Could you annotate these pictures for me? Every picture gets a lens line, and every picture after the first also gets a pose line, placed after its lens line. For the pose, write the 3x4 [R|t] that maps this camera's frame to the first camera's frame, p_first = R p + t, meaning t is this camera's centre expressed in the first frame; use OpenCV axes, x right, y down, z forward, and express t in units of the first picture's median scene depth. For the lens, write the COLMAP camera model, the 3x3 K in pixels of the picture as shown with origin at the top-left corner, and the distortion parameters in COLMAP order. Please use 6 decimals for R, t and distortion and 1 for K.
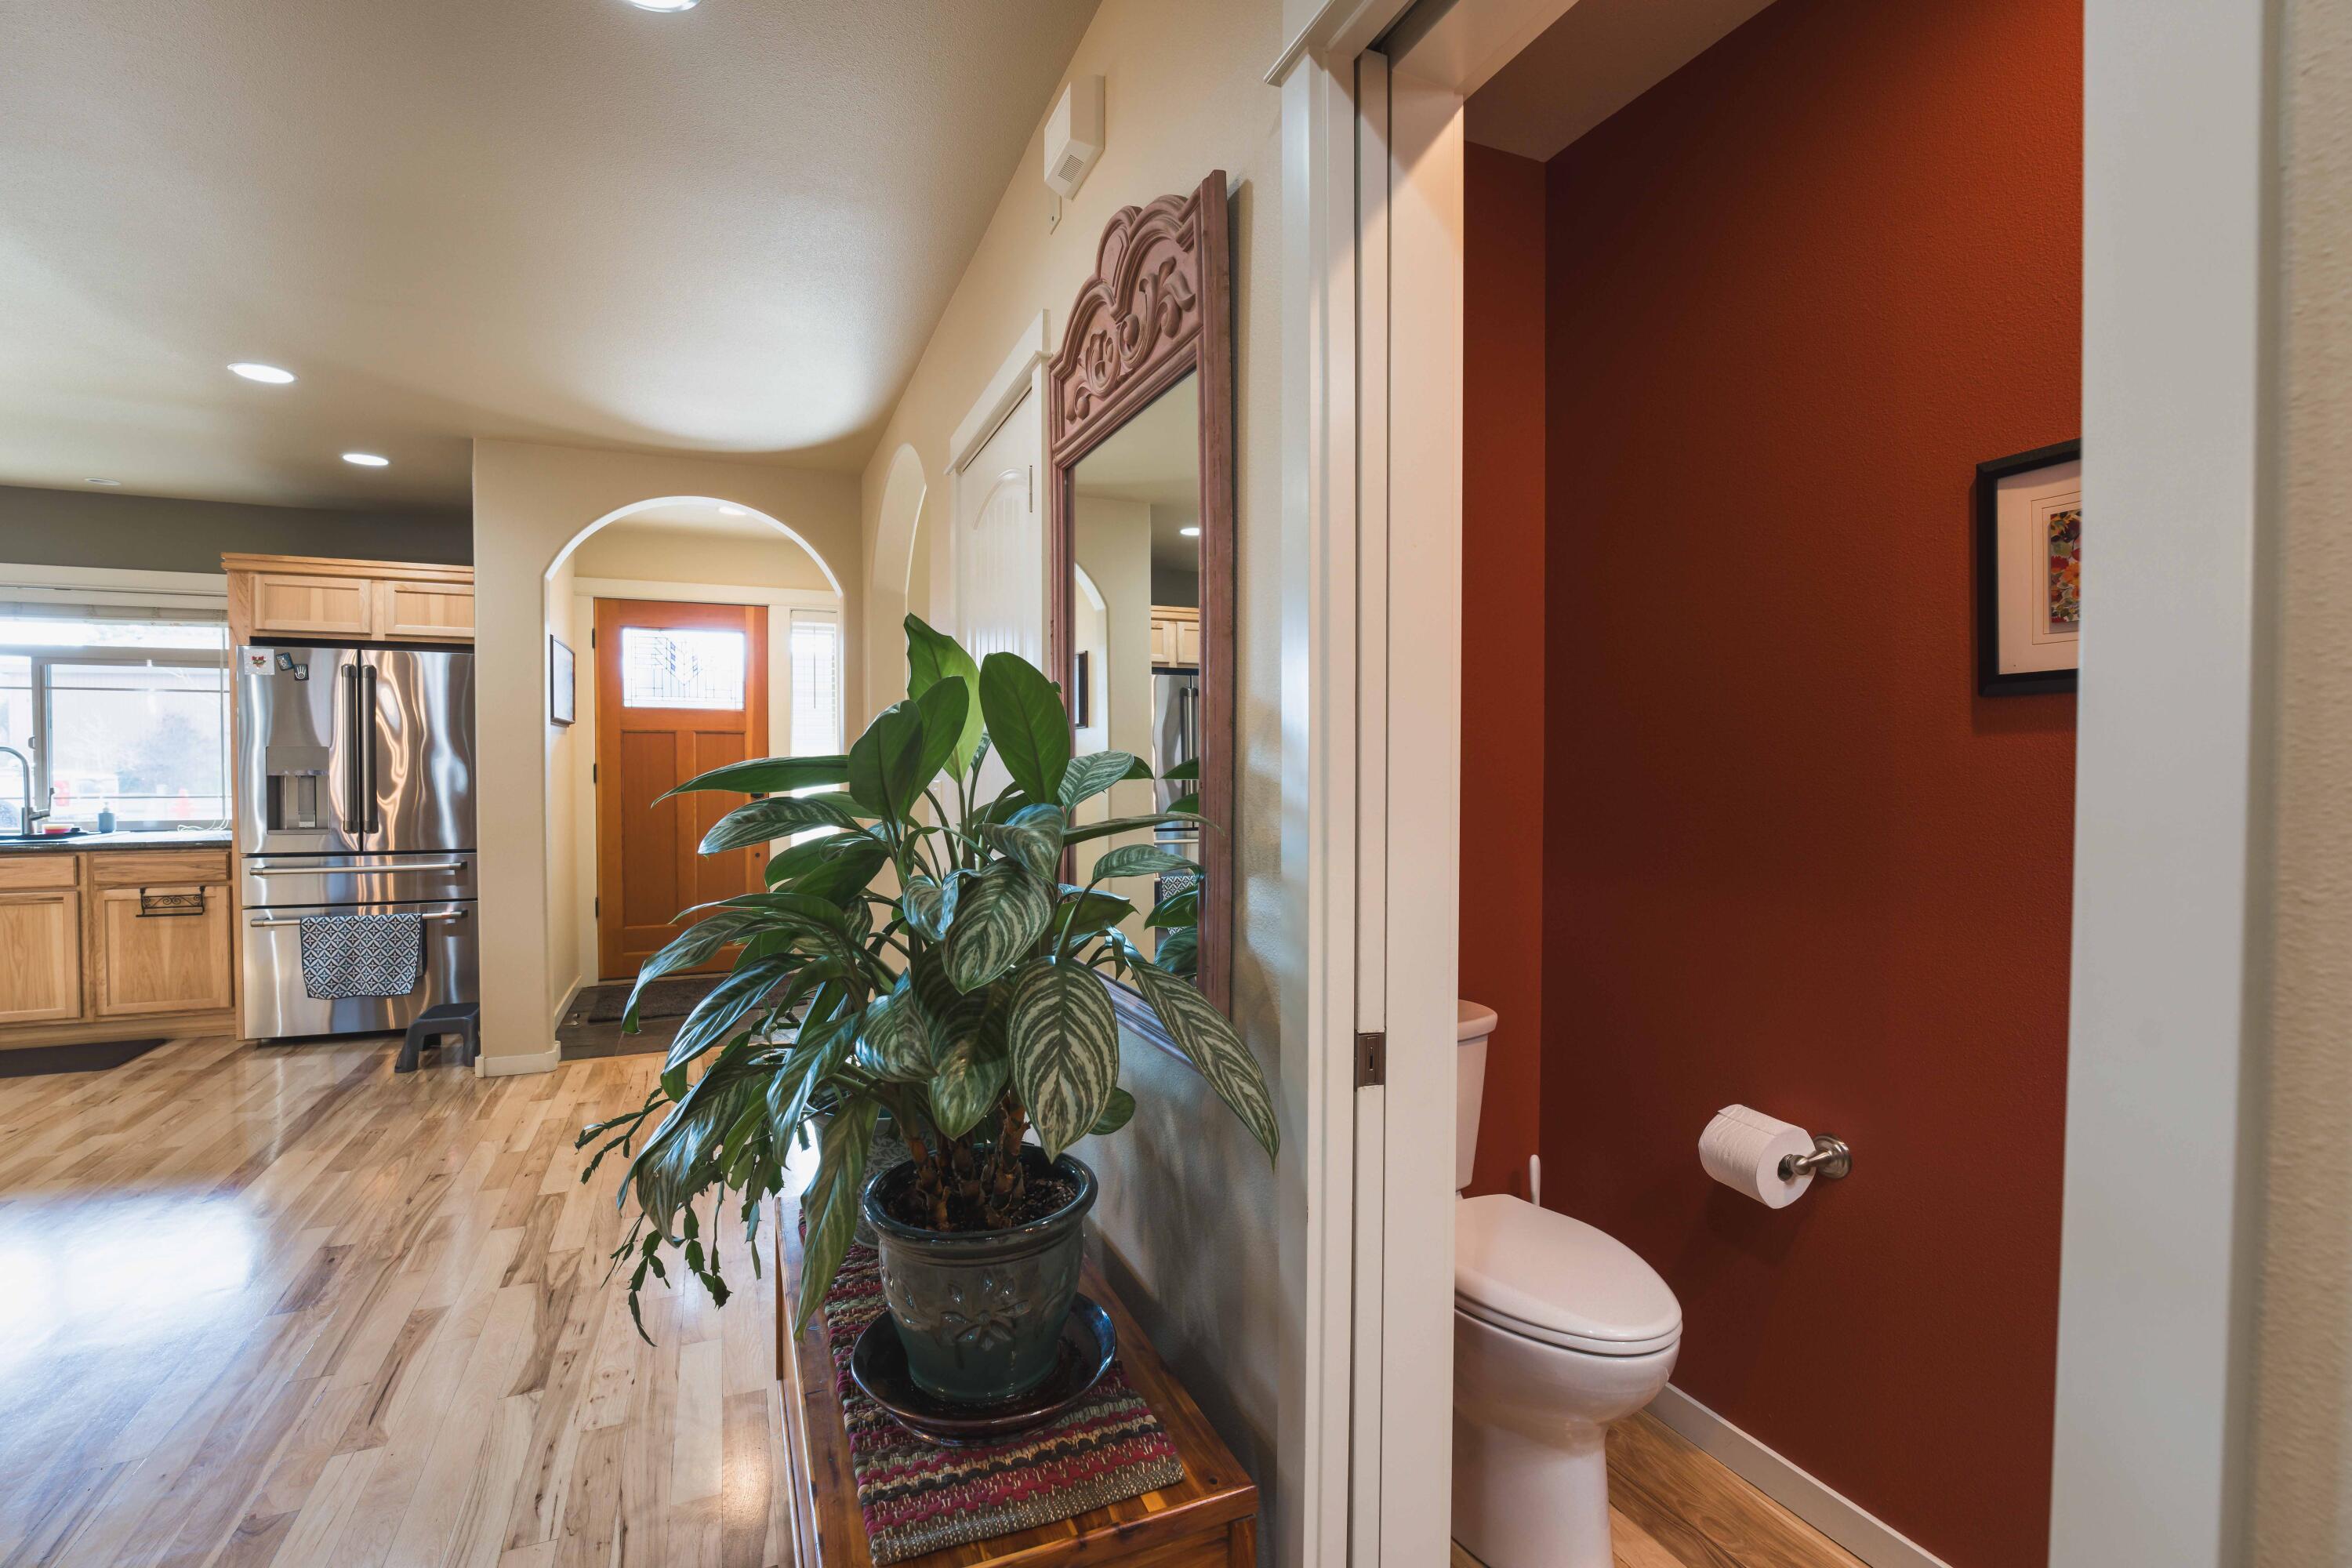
lens RADIAL K [[1061.8, 0, 1173.9], [0, 1061.8, 791.4], [0, 0, 1]] dist [-0.012498, -0.000448]
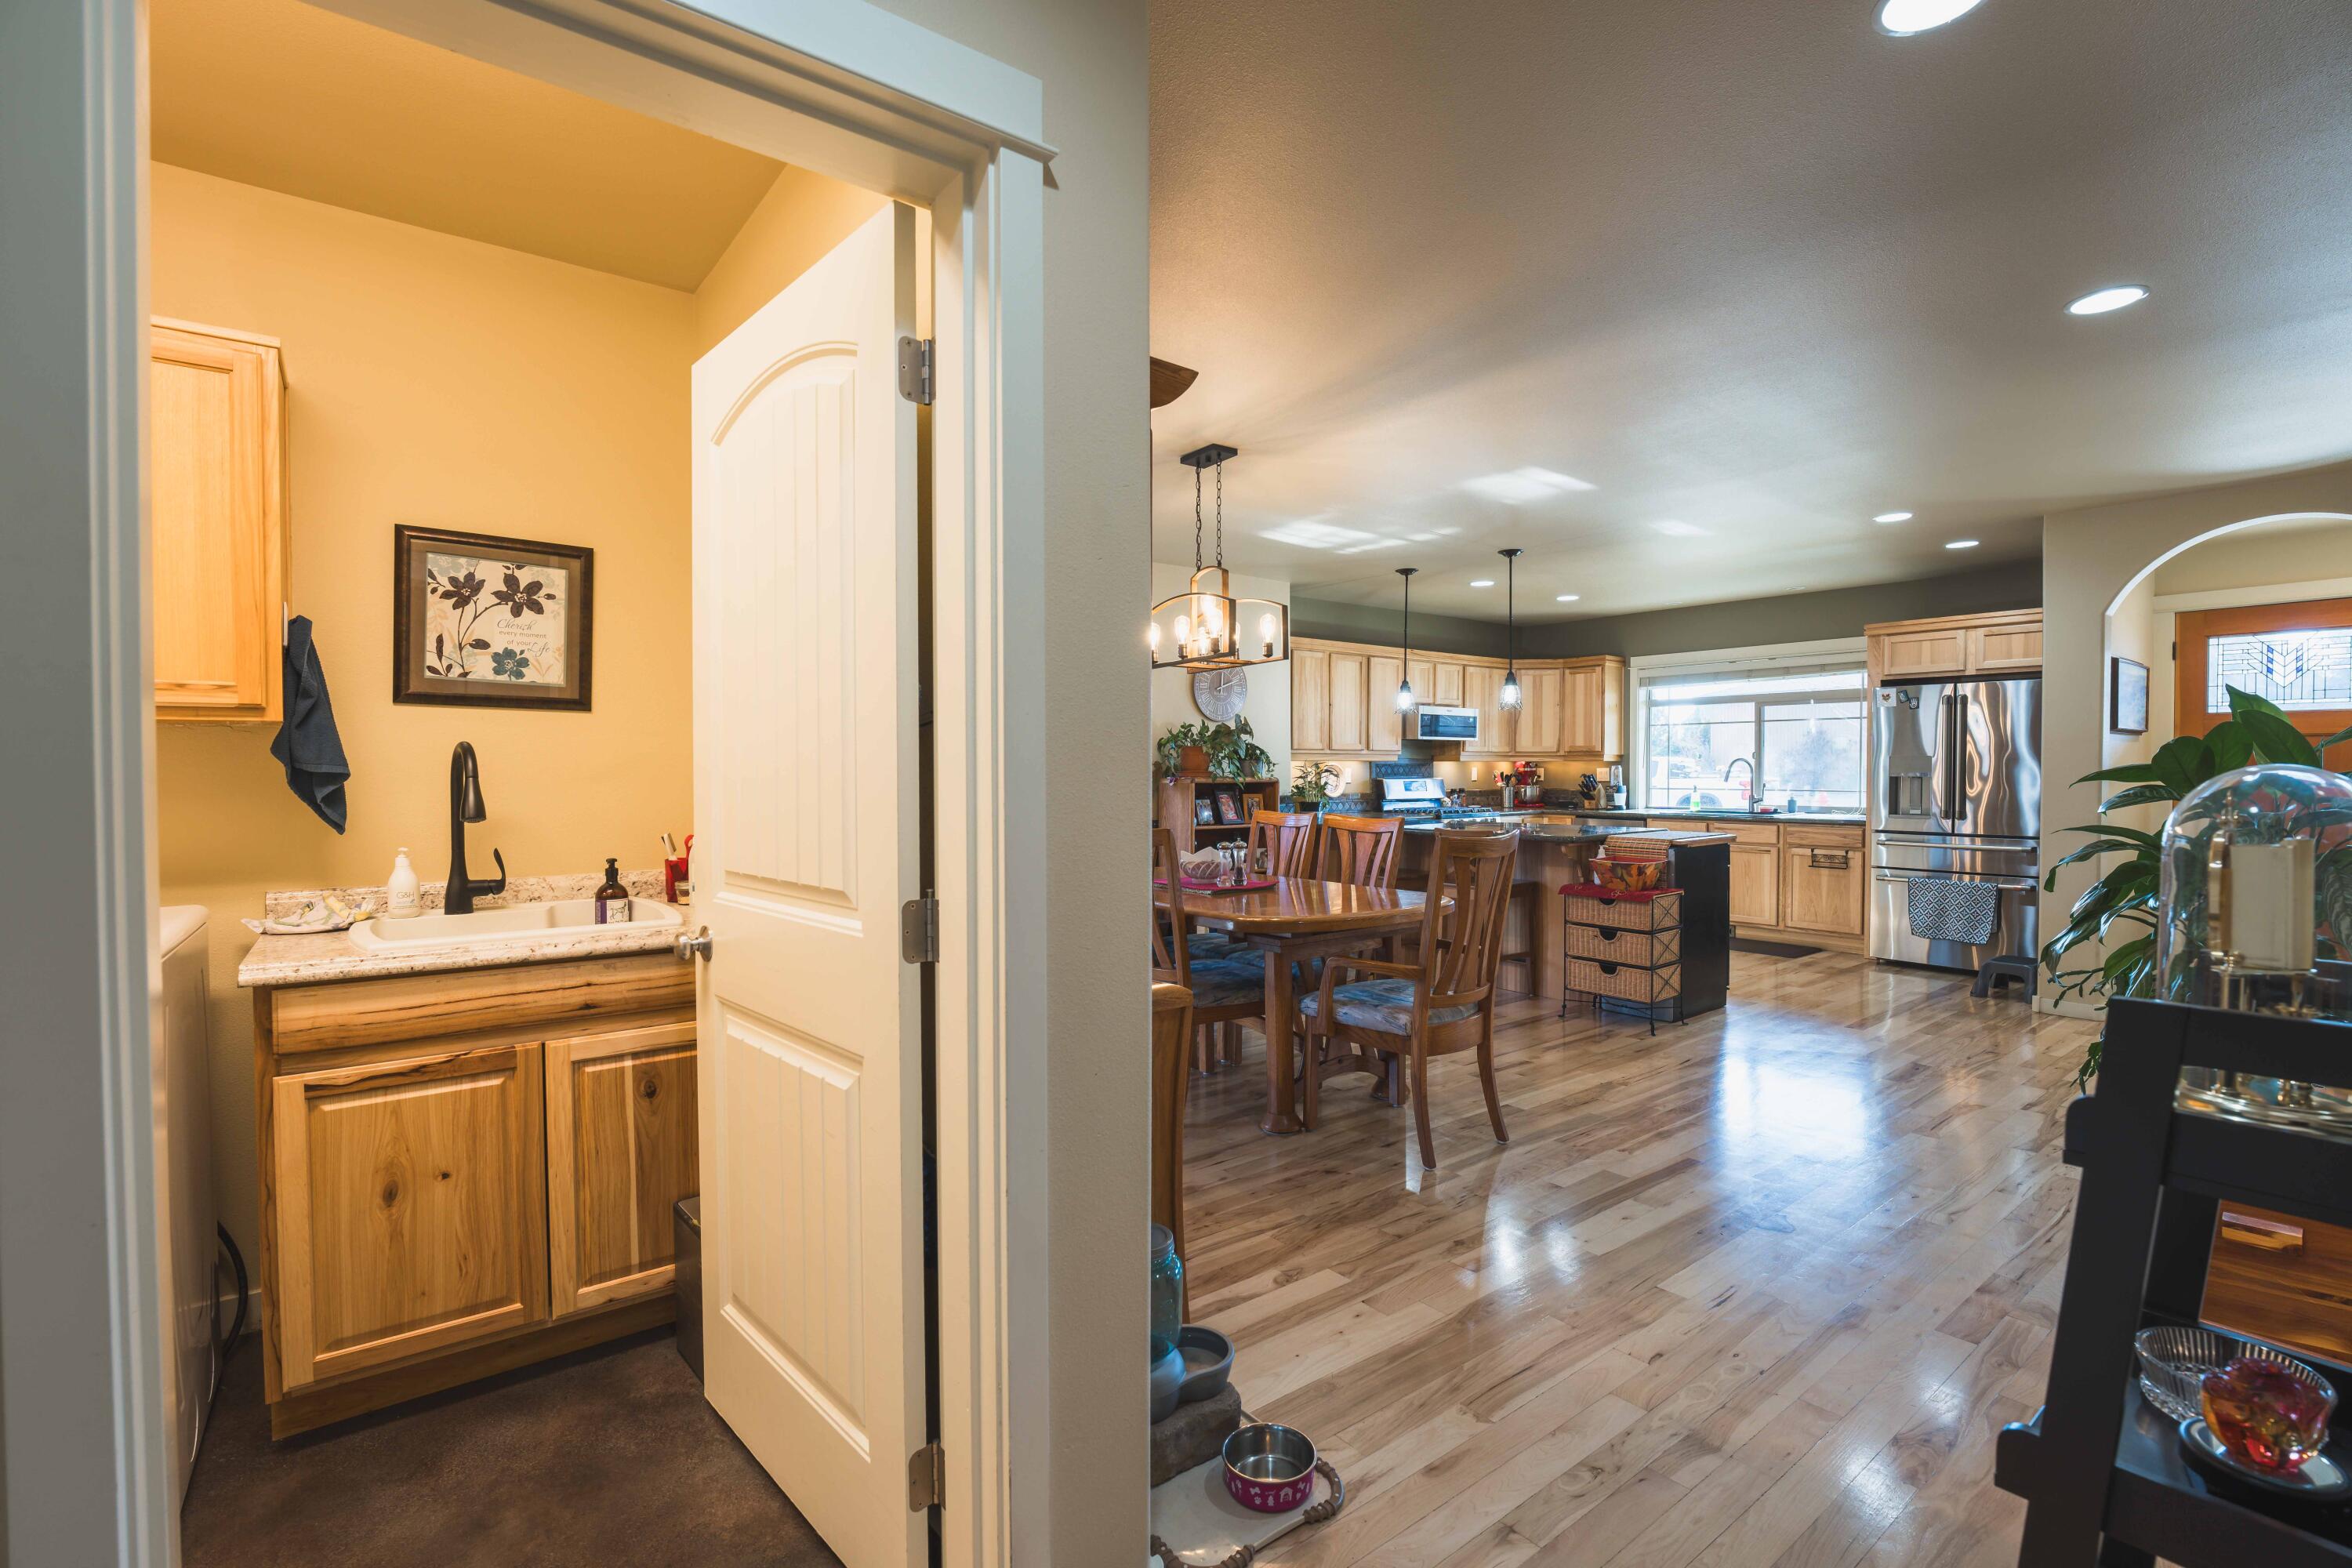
lens RADIAL K [[1061.8, 0, 1154.5], [0, 1061.8, 780.5], [0, 0, 1]] dist [-0.012498, -0.000448]
pose [[0.250068, 0.008696, -0.968189, 0.274357], [-0.027654, 0.999616, 0.001835, 0.015450], [0.967833, 0.026315, 0.250213, -0.323118]]
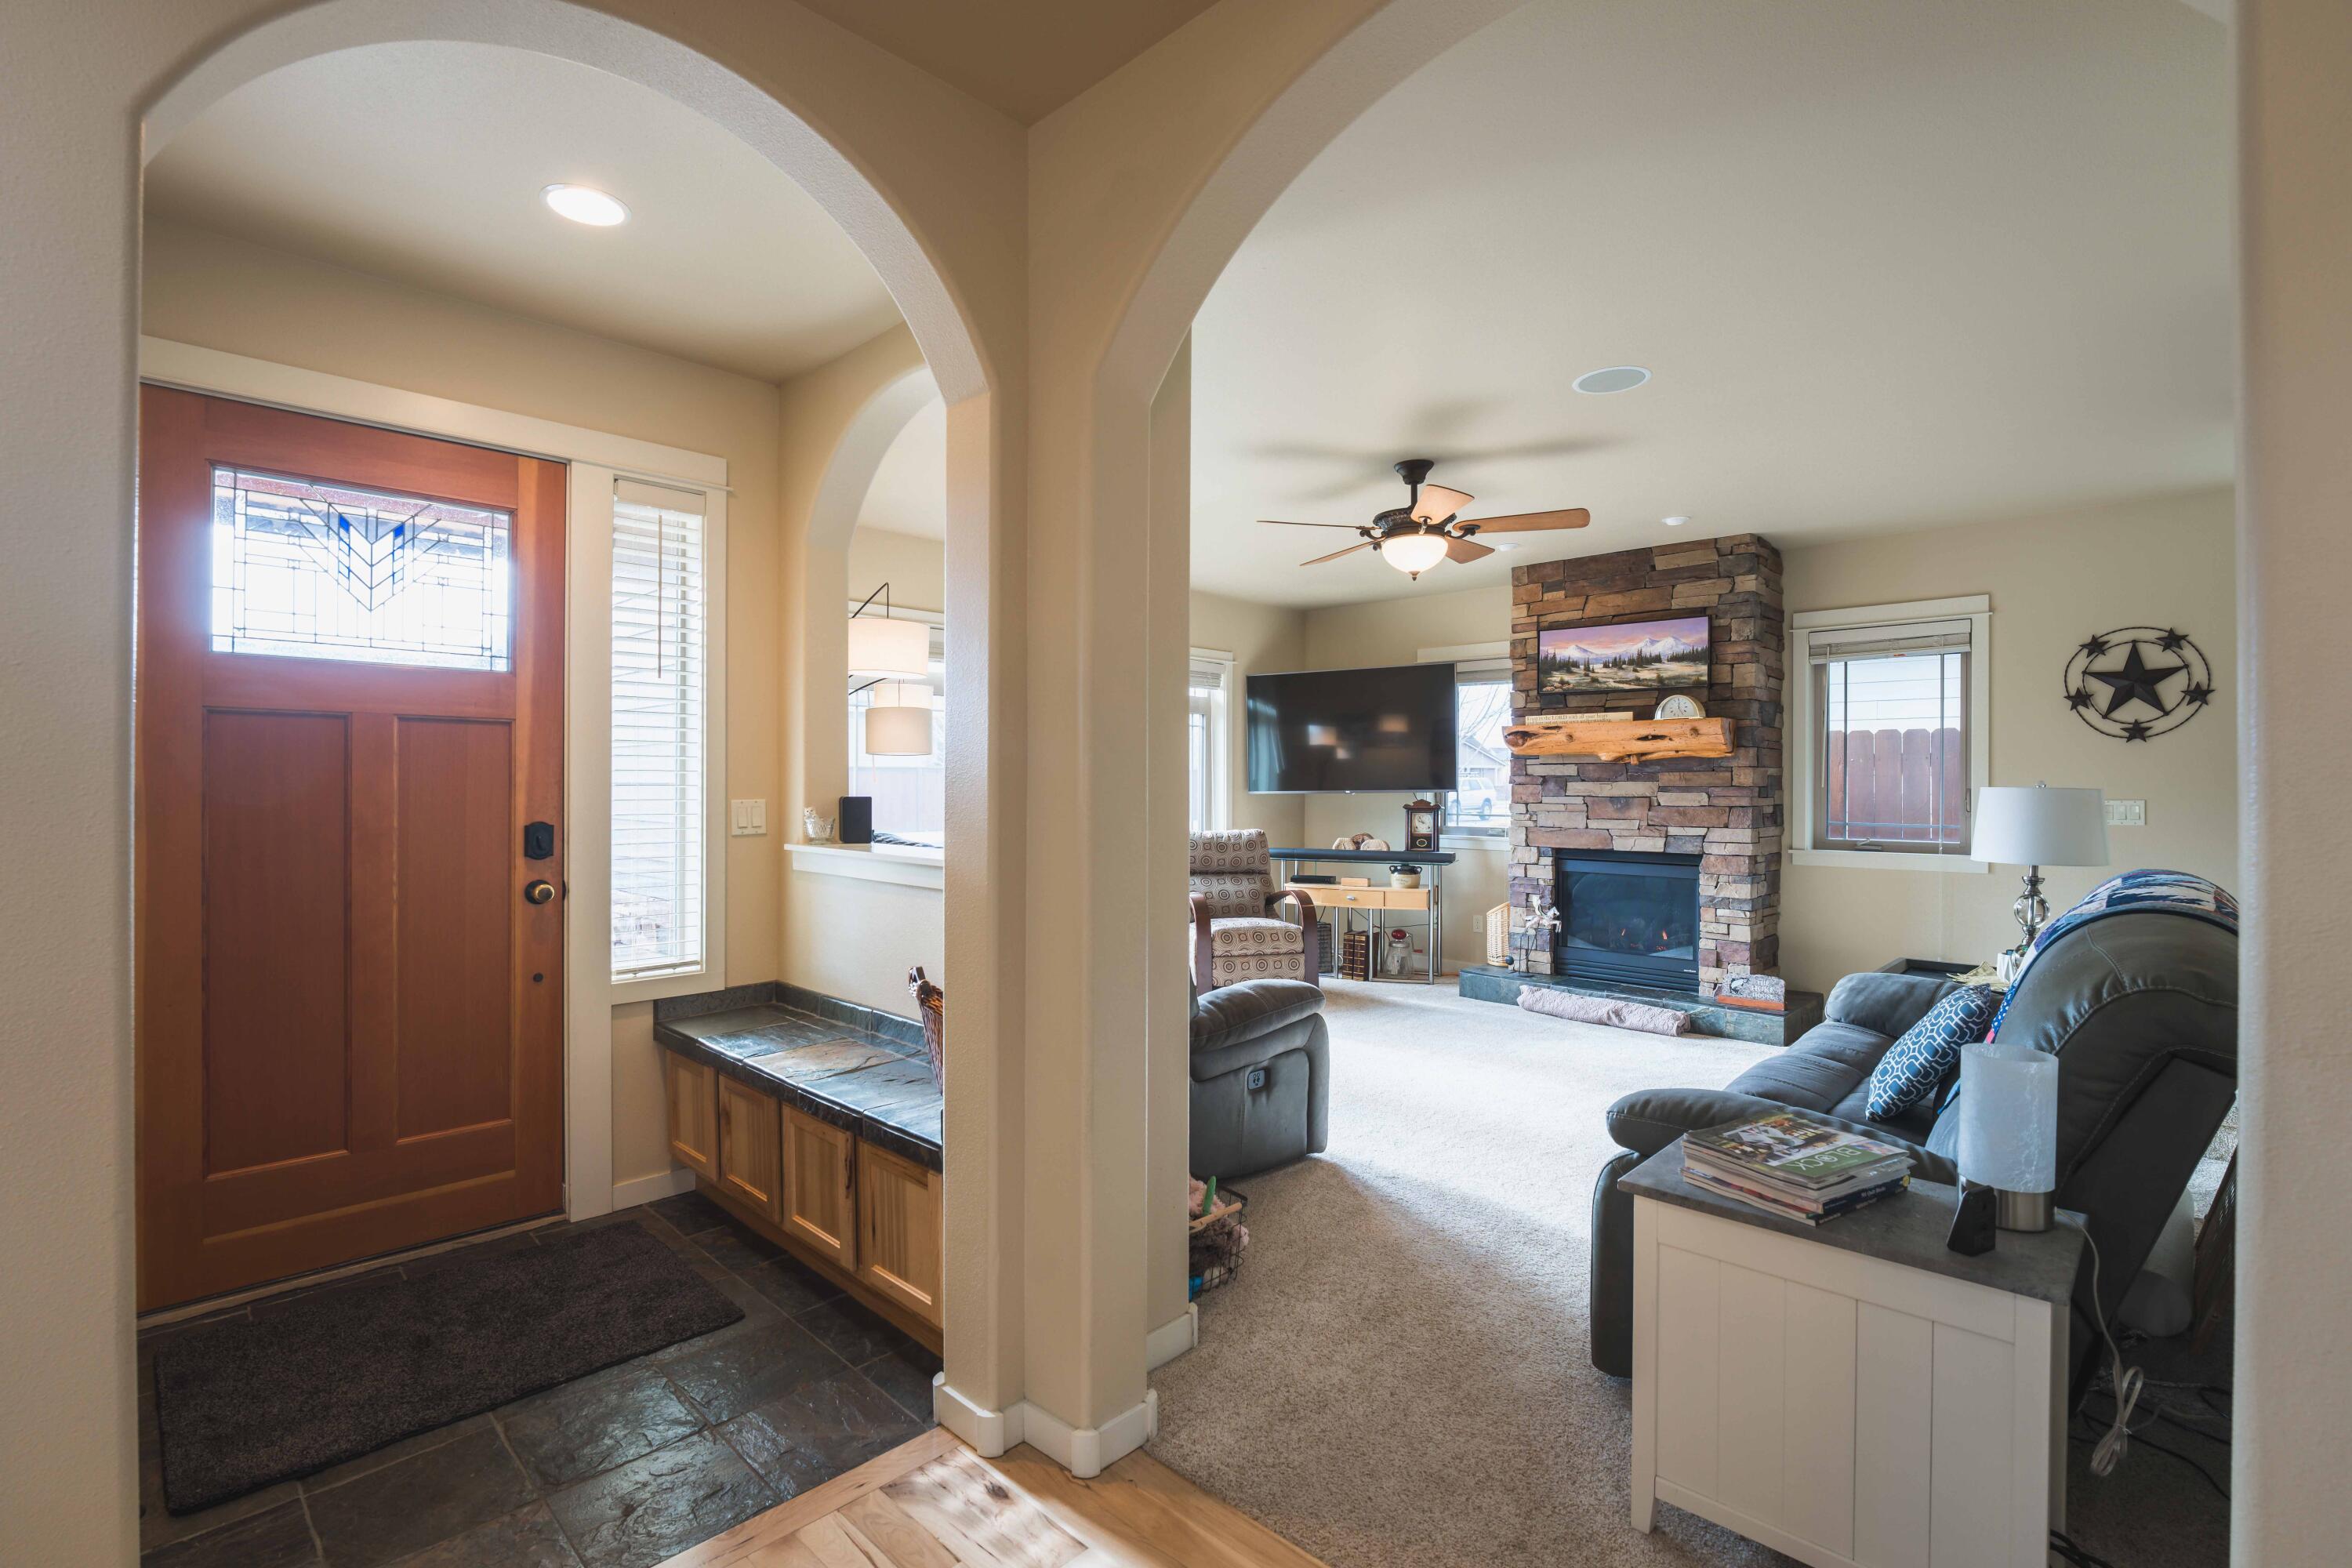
lens RADIAL K [[1061.8, 0, 1165.1], [0, 1061.8, 785.0], [0, 0, 1]] dist [-0.012498, -0.000448]
pose [[0.931141, 0.004717, 0.364629, -0.403915], [0.003749, 0.999740, -0.022509, -0.020854], [-0.364641, 0.022326, 0.930881, 0.599997]]
